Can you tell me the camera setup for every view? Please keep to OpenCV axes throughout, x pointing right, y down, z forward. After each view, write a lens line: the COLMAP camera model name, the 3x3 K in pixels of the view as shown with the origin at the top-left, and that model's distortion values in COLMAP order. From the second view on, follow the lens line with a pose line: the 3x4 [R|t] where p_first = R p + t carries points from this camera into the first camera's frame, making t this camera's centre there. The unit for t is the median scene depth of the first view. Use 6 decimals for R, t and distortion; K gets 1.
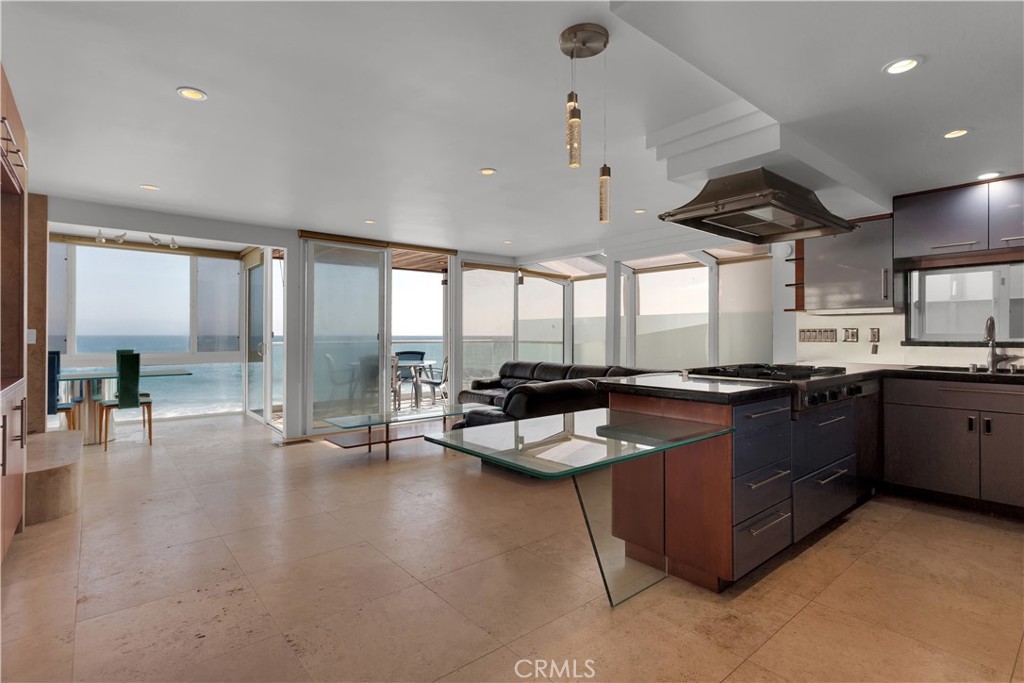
lens RADIAL K [[493.8, 0, 507.1], [0, 493.8, 327.6], [0, 0, 1]] dist [0.001133, 0.000082]
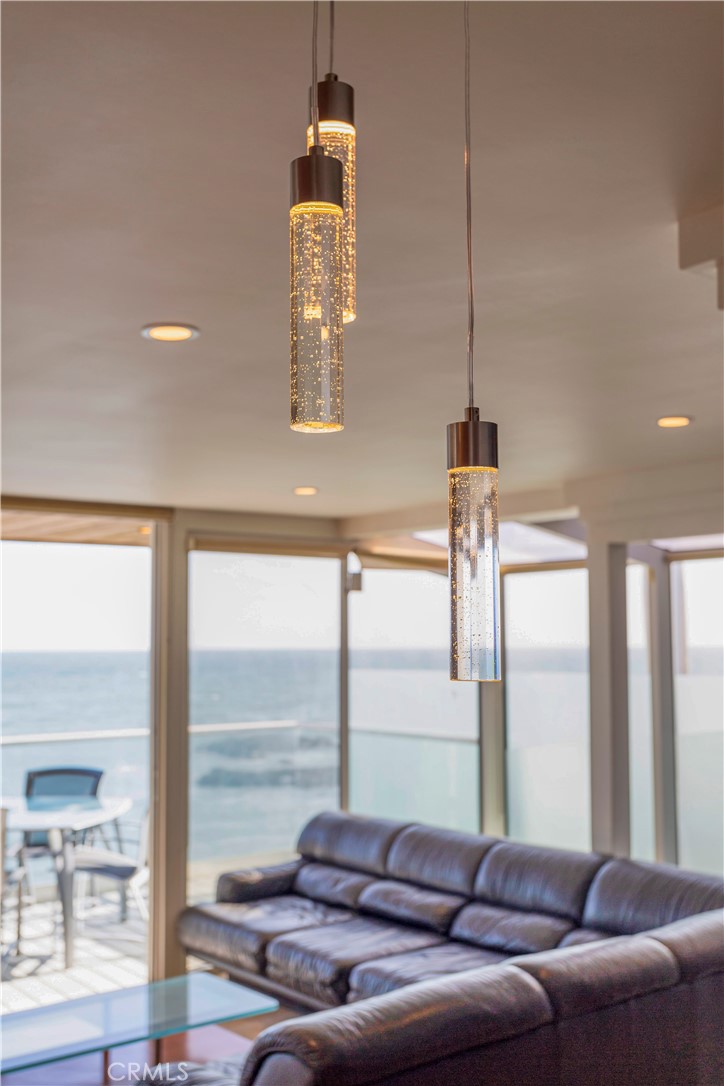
lens RADIAL K [[1224.4, 0, 362.0], [0, 1224.4, 543.0], [0, 0, 1]] dist [0.017017, 0.008256]
pose [[0.999919, -0.012411, 0.002768, 0.033524], [0.012603, 0.996197, -0.086212, -0.051662], [-0.001688, 0.086240, 0.996273, 0.109722]]
